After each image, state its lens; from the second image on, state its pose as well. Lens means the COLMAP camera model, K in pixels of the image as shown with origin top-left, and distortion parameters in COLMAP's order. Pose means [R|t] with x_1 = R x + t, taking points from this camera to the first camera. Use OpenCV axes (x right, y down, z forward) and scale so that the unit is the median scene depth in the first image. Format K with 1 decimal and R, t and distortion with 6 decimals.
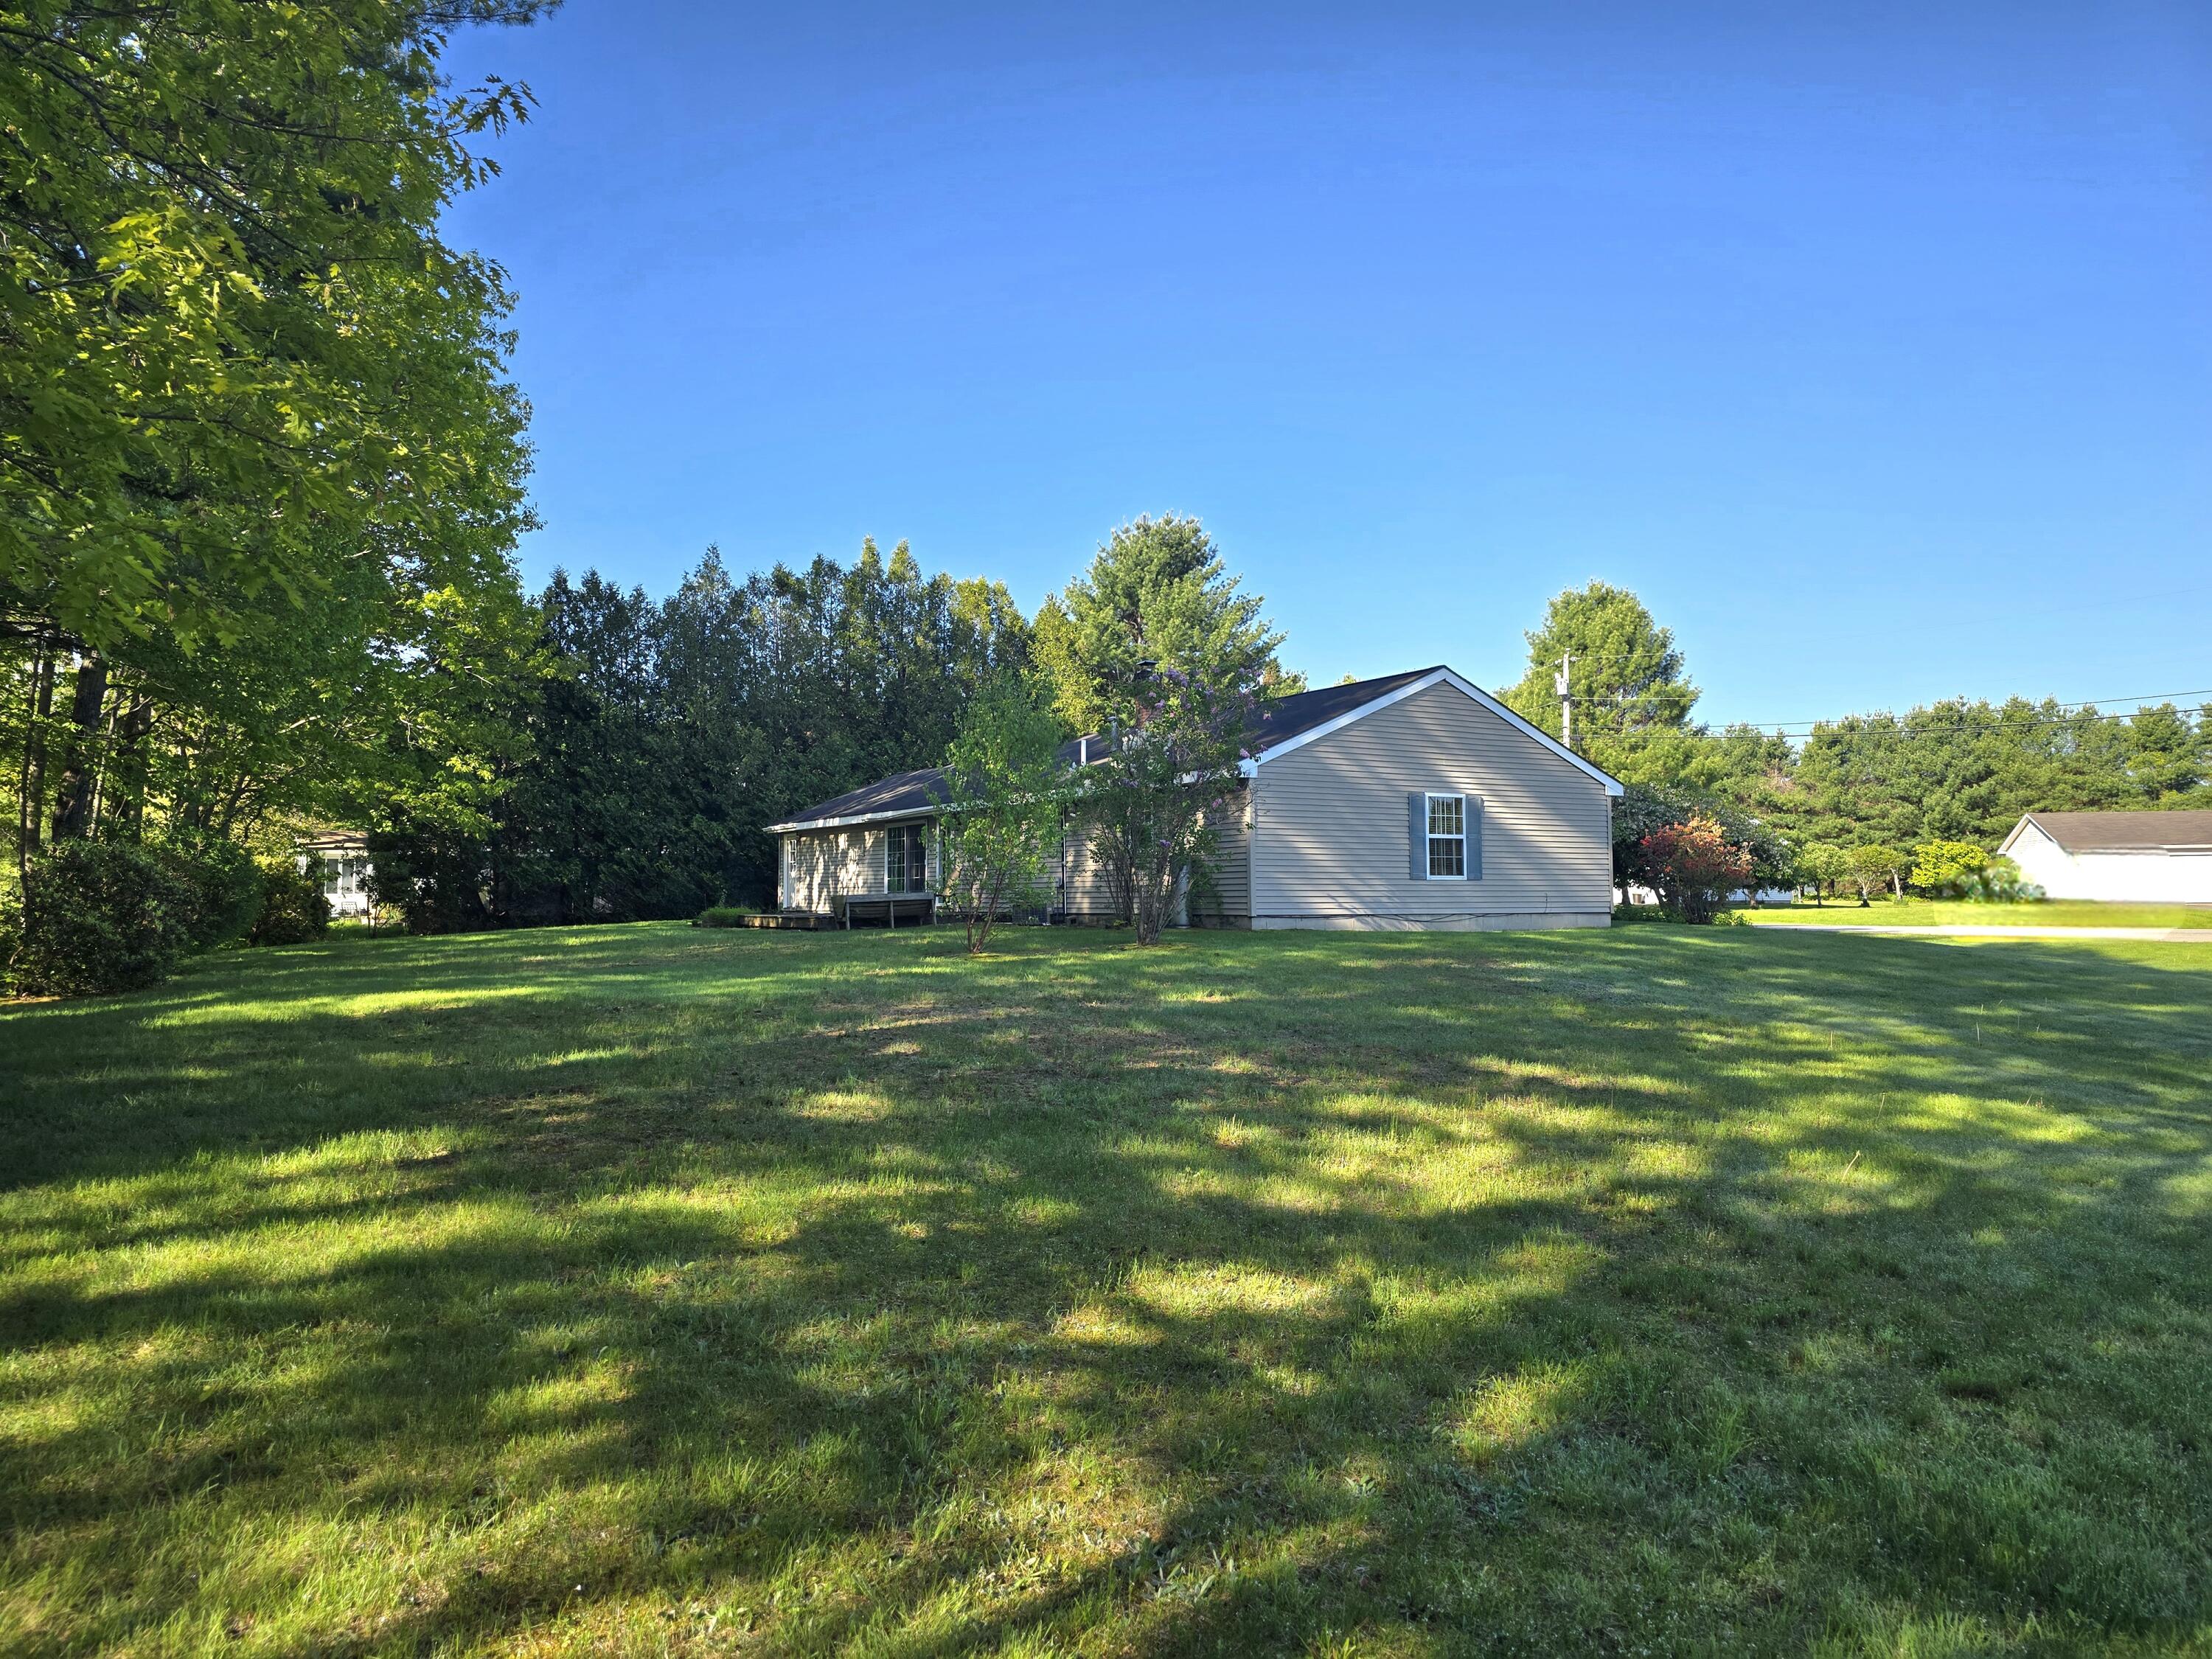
lens RADIAL K [[1498.0, 0, 1126.9], [0, 1498.0, 831.4], [0, 0, 1]] dist [0.059380, -0.059158]
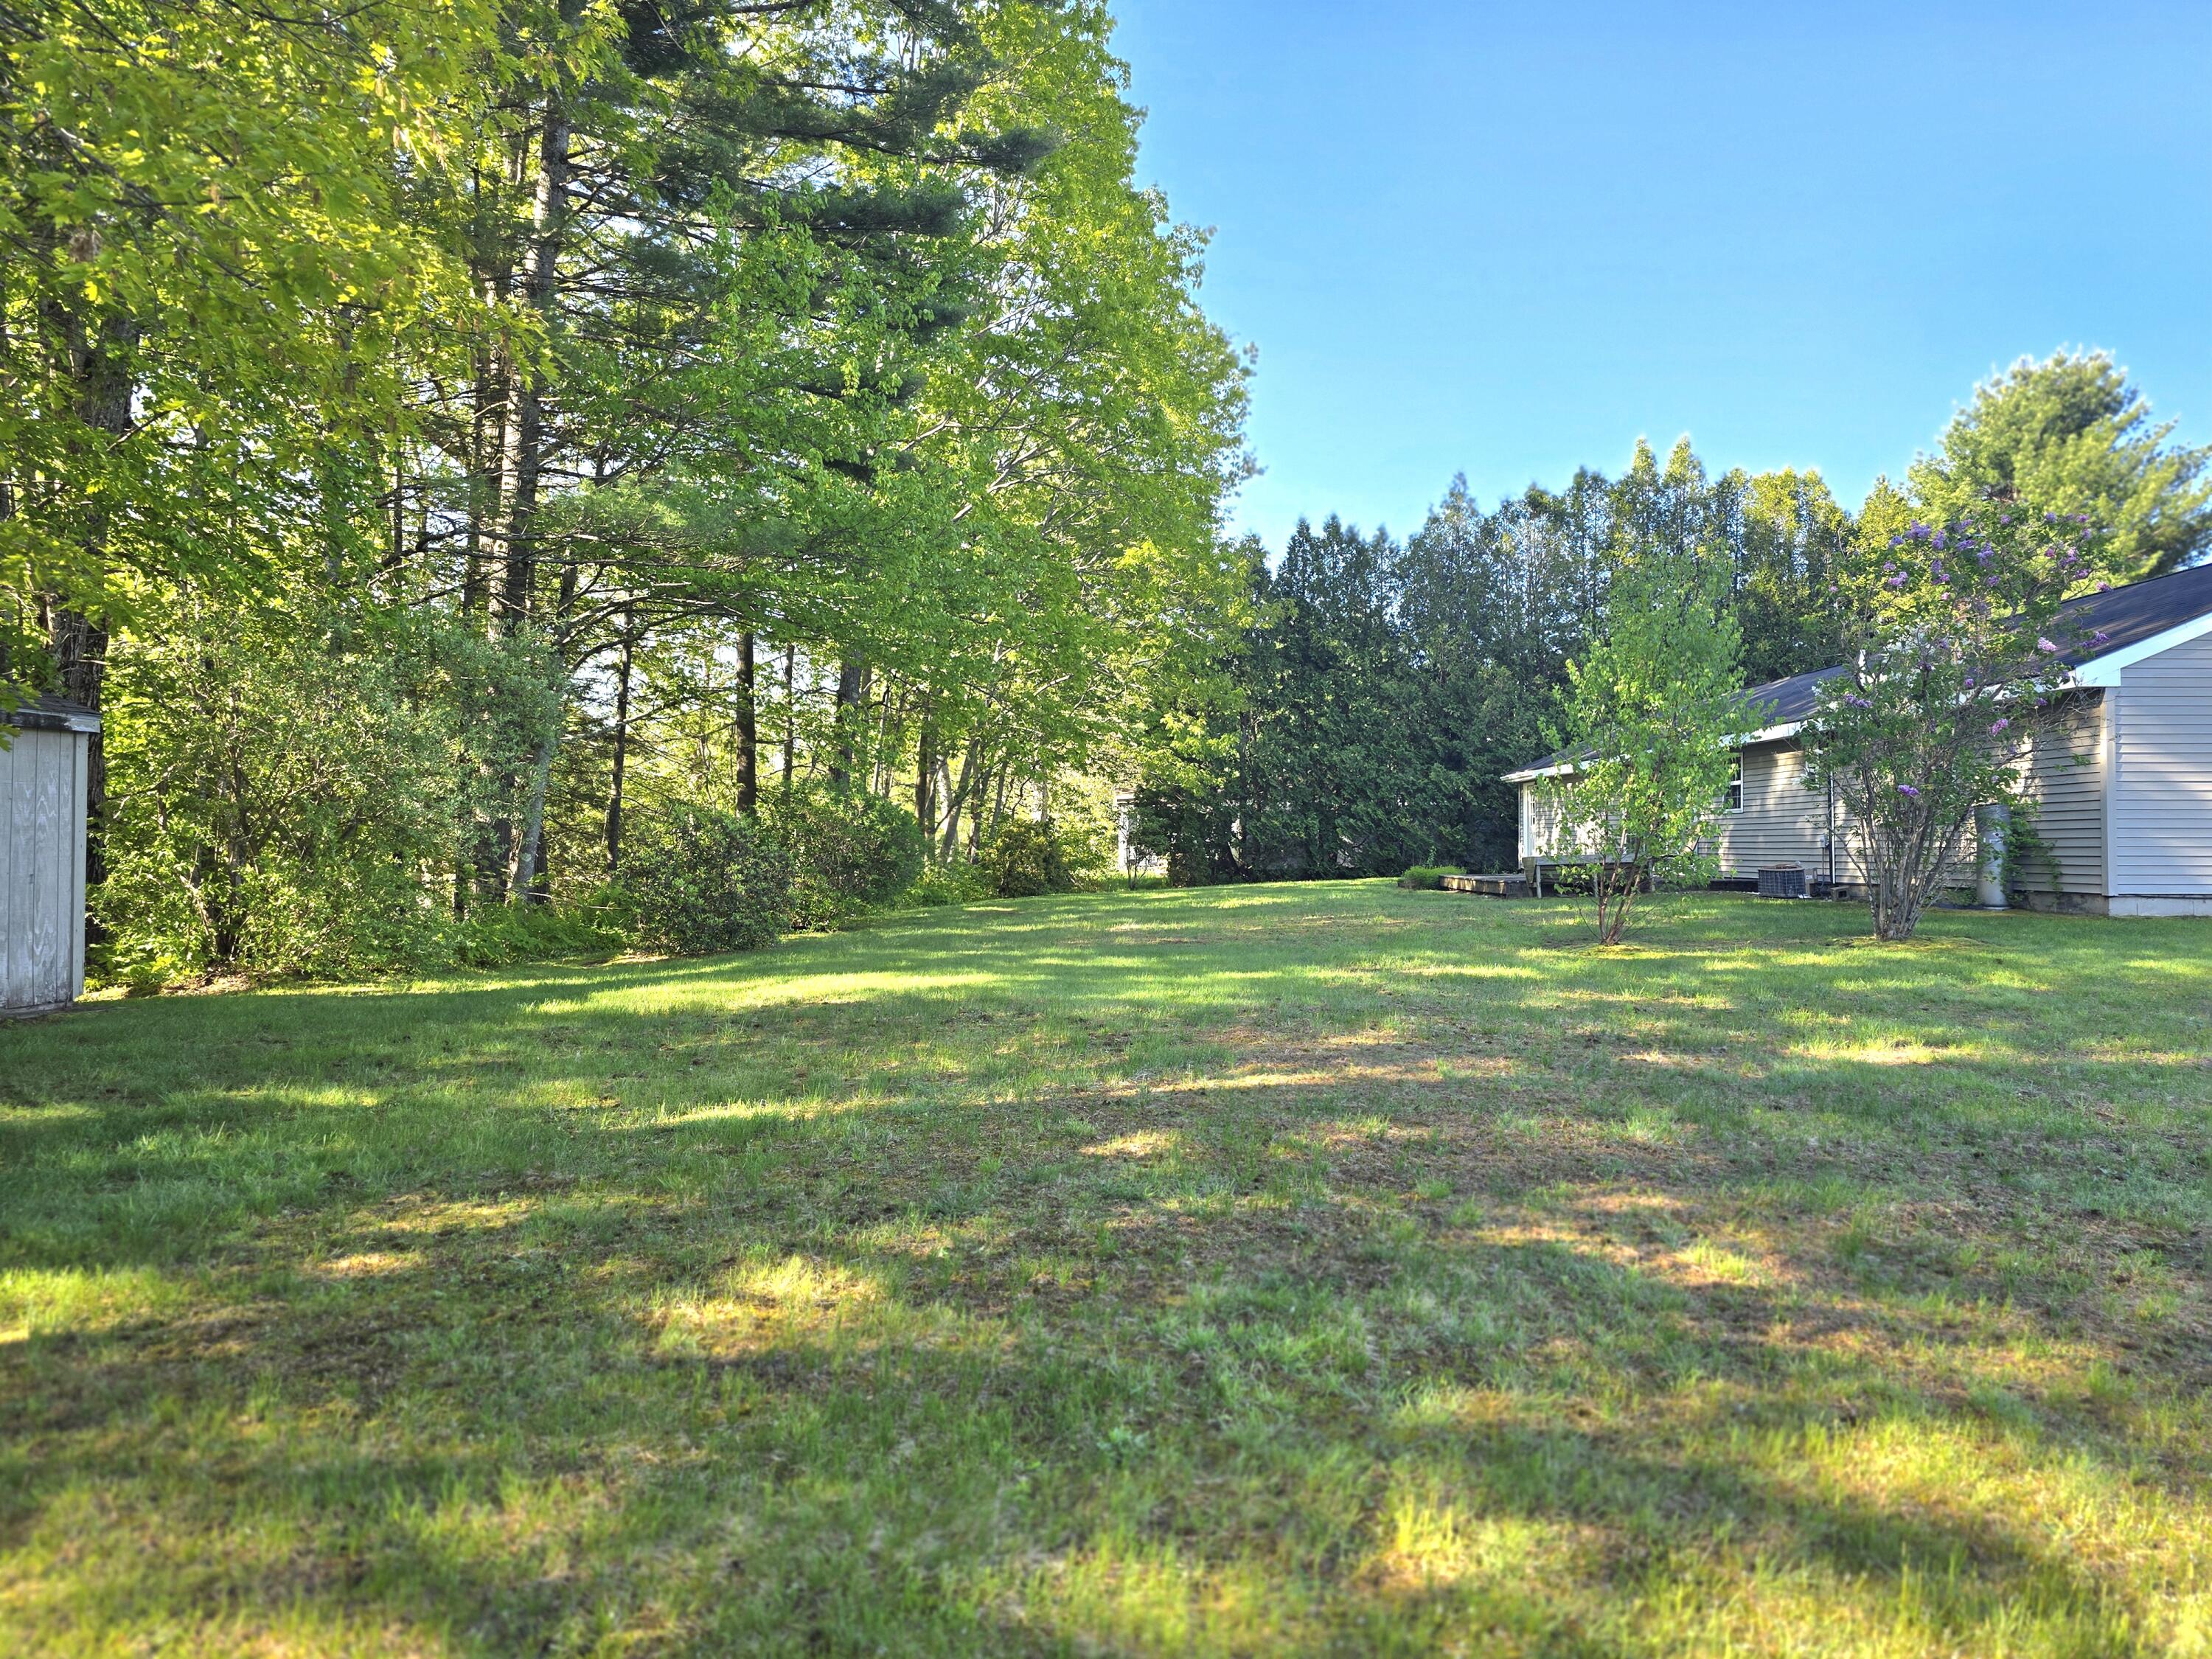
lens RADIAL K [[1498.0, 0, 1105.1], [0, 1498.0, 846.0], [0, 0, 1]] dist [0.059380, -0.059158]
pose [[0.847572, 0.002797, -0.530672, 0.032019], [0.020537, 0.999064, 0.038067, -0.000182], [0.530282, -0.043163, 0.846722, 0.094524]]
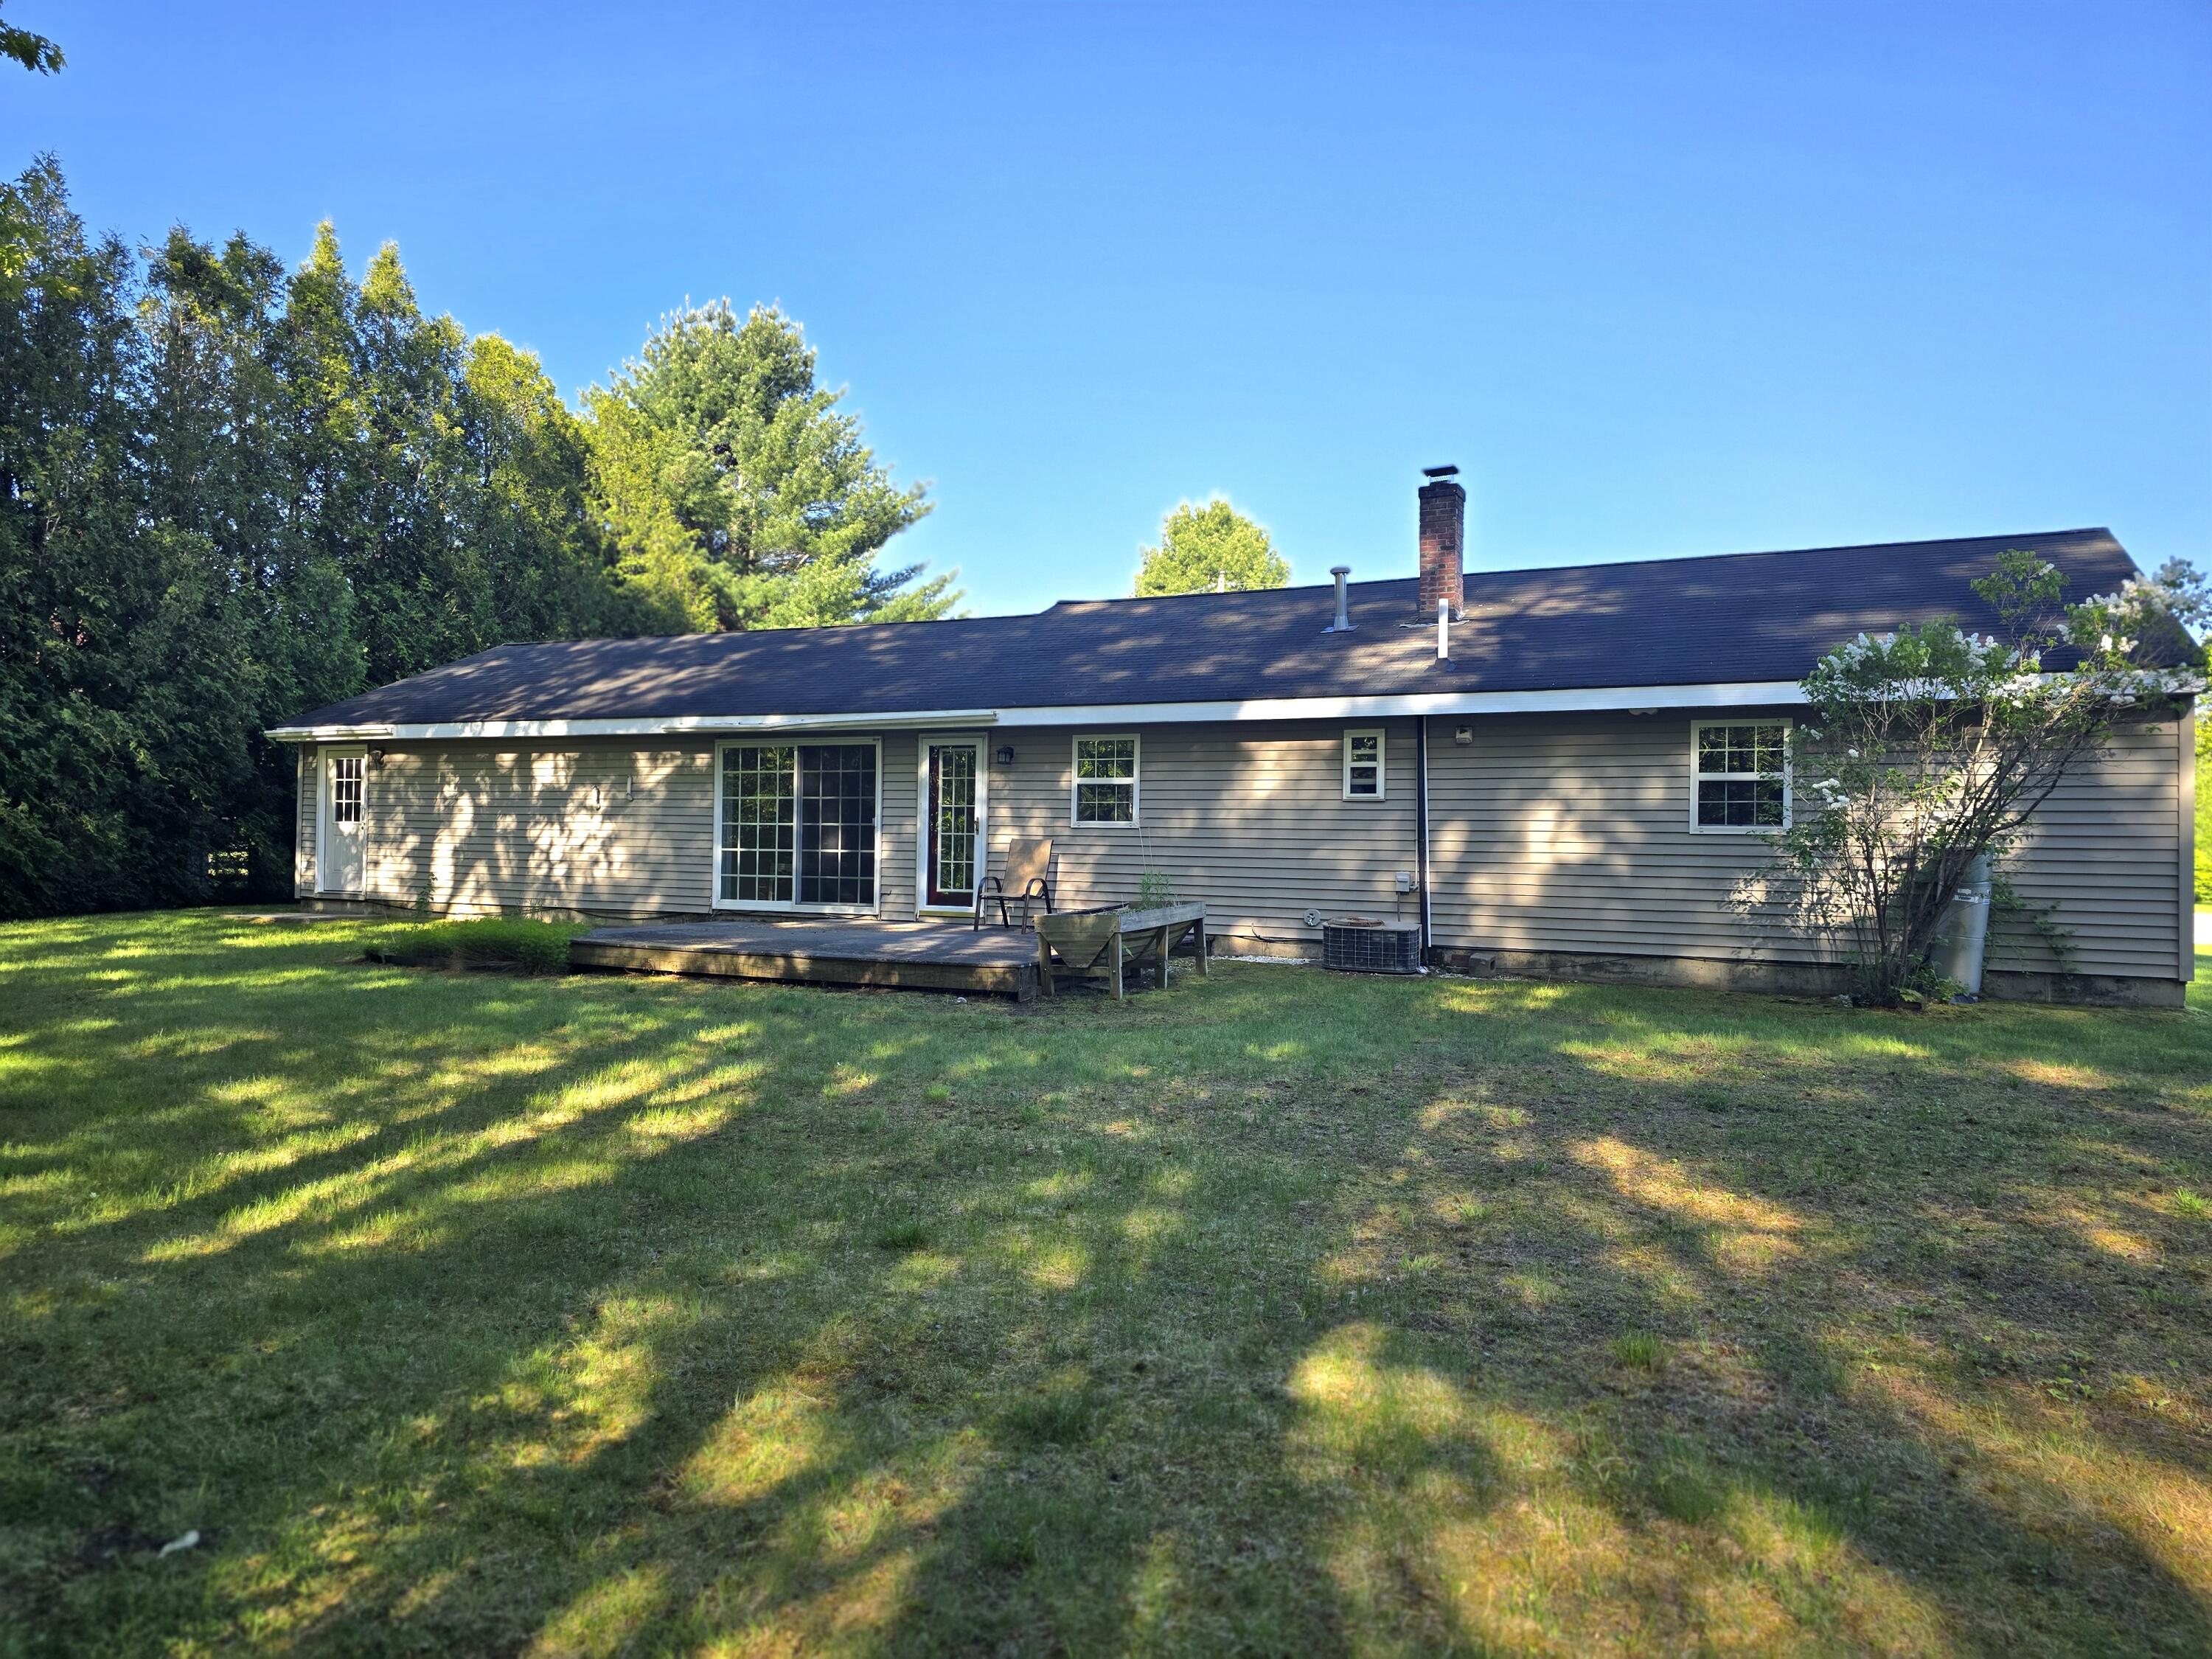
lens RADIAL K [[1498.0, 0, 1121.4], [0, 1498.0, 822.5], [0, 0, 1]] dist [0.059380, -0.059158]
pose [[0.843285, 0.026035, 0.536836, -0.240738], [-0.044049, 0.998814, 0.020756, 0.004304], [-0.535659, -0.041150, 0.843431, 0.379901]]
